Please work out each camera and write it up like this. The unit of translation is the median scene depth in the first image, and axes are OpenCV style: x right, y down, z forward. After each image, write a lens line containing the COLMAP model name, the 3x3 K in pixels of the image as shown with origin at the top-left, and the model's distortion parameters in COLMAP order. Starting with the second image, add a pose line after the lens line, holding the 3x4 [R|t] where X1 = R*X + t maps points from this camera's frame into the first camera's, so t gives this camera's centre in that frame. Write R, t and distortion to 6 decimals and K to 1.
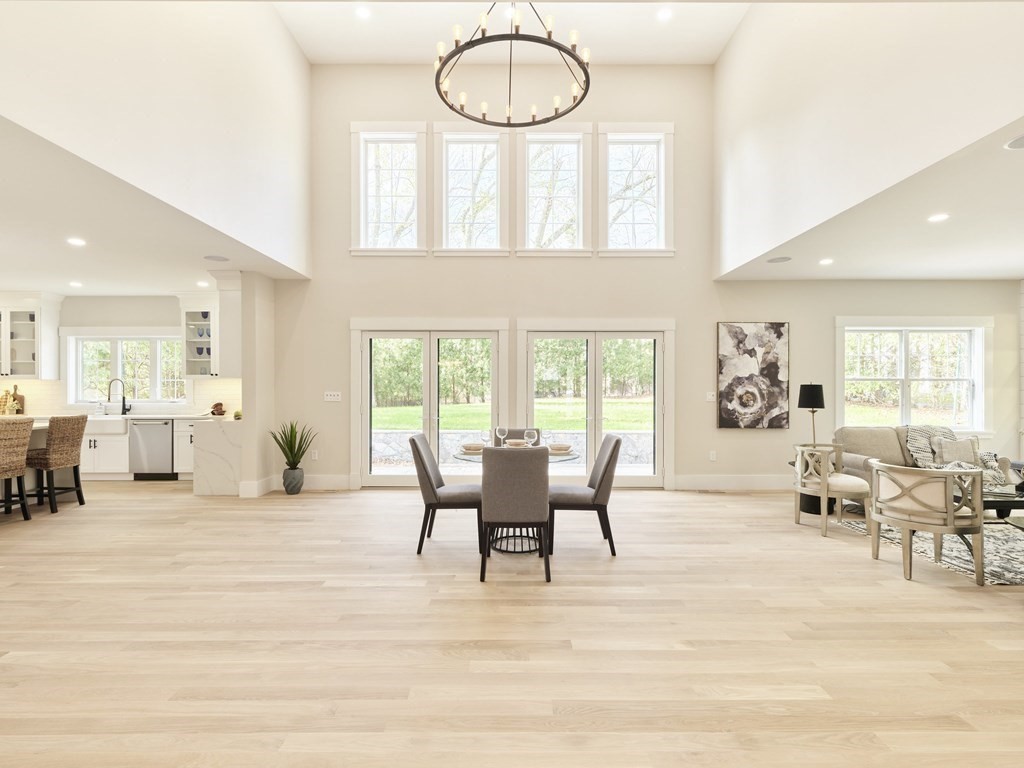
lens RADIAL K [[510.6, 0, 513.1], [0, 510.6, 387.5], [0, 0, 1]] dist [0.002459, -0.000150]
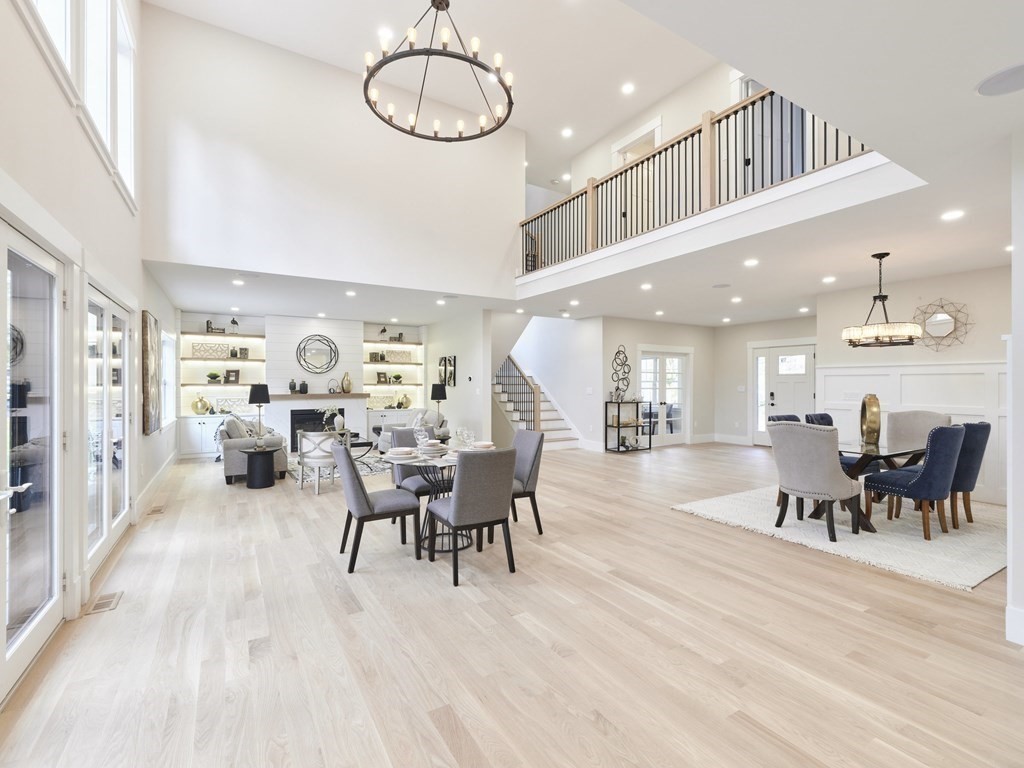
lens RADIAL K [[465.5, 0, 513.6], [0, 465.5, 383.4], [0, 0, 1]] dist [0.000108, 0.000560]
pose [[-0.519703, -0.000941, 0.854347, -0.578706], [-0.000248, 1.000000, 0.000951, -0.007737], [-0.854347, 0.000282, -0.519703, 0.883058]]
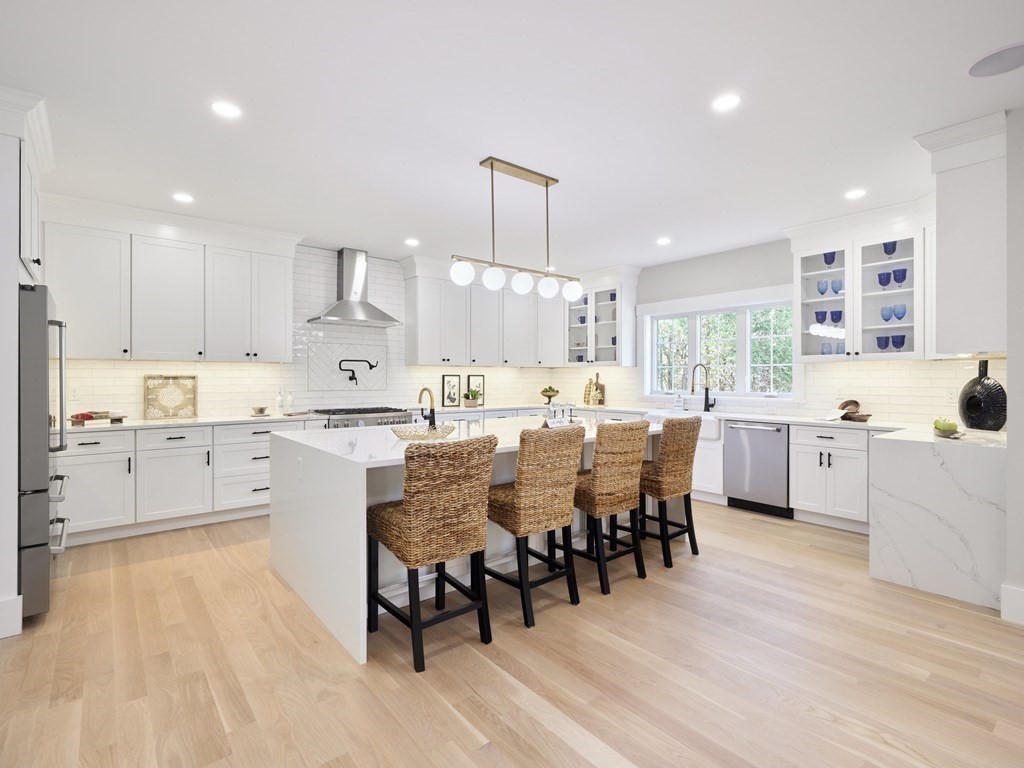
lens RADIAL K [[499.4, 0, 514.4], [0, 499.4, 377.8], [0, 0, 1]] dist [-0.000627, 0.000029]
pose [[0.633791, 0.001326, -0.773503, -0.436552], [-0.002499, 0.999997, -0.000333, 0.005056], [0.773500, 0.002144, 0.633792, 0.367899]]
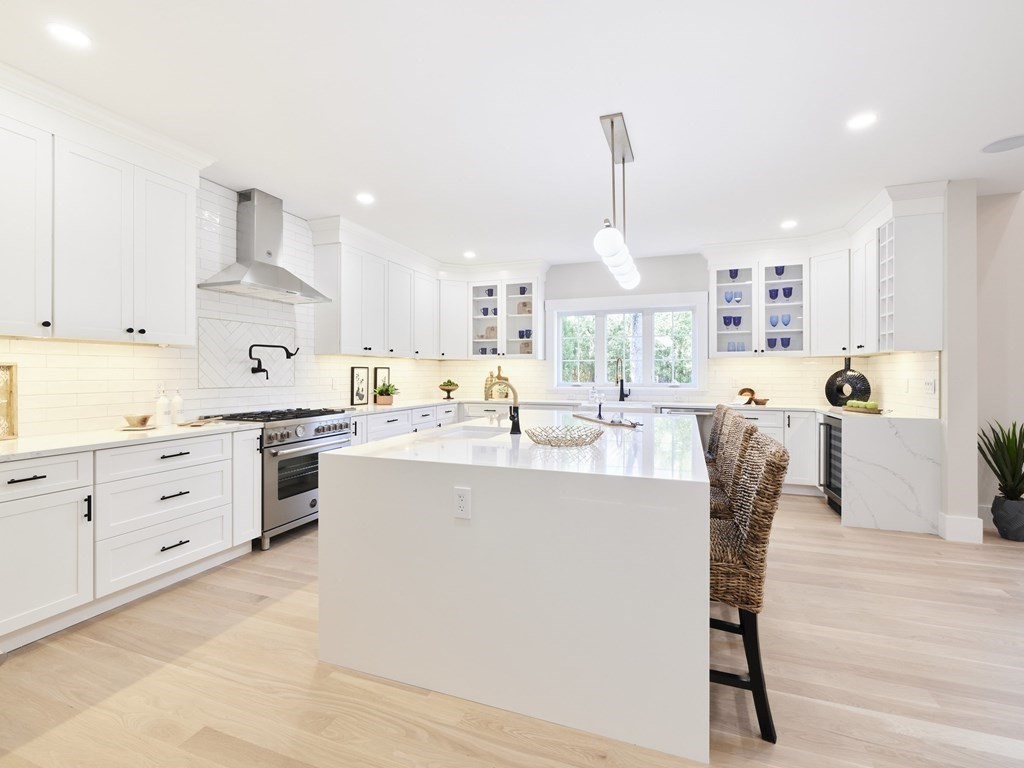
lens RADIAL K [[471.6, 0, 513.0], [0, 471.6, 372.7], [0, 0, 1]] dist [-0.001882, 0.000145]
pose [[0.937617, 0.001096, -0.347667, -0.777963], [-0.001811, 0.999997, -0.001732, 0.009889], [0.347664, 0.002254, 0.937616, 0.252207]]
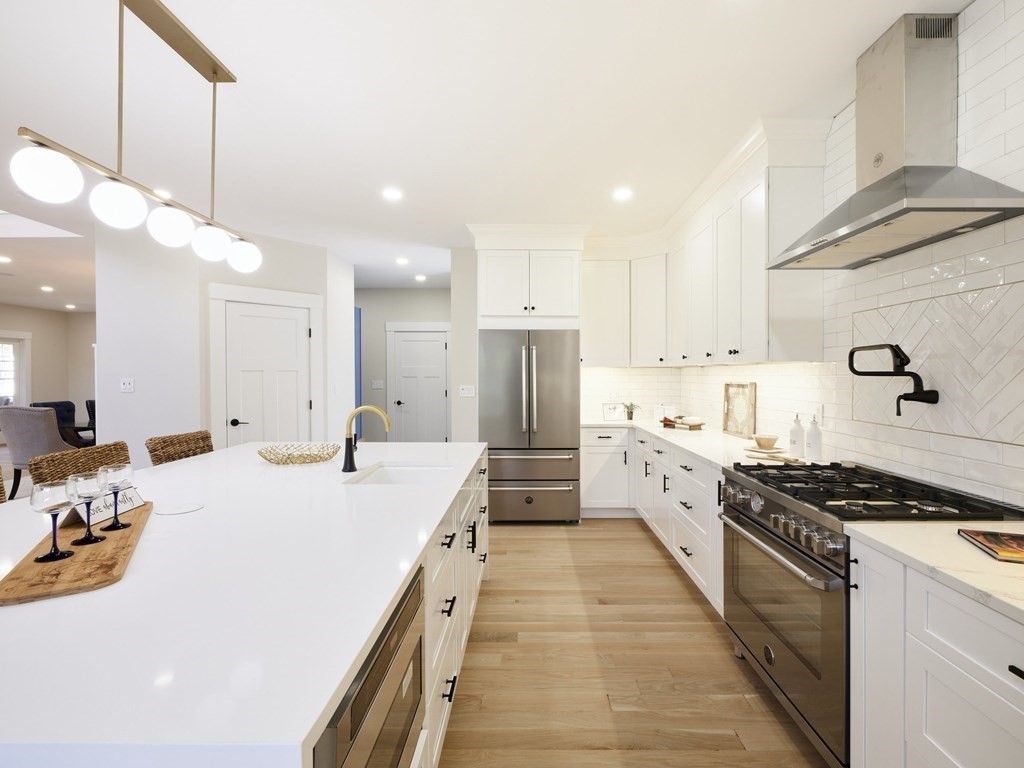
lens RADIAL K [[494.1, 0, 523.5], [0, 494.1, 378.1], [0, 0, 1]] dist [0.002548, -0.000231]
pose [[-0.999885, 0.001319, 0.015100, -1.054045], [0.001484, 0.999940, 0.010889, -0.006677], [-0.015085, 0.010911, -0.999827, 1.002596]]
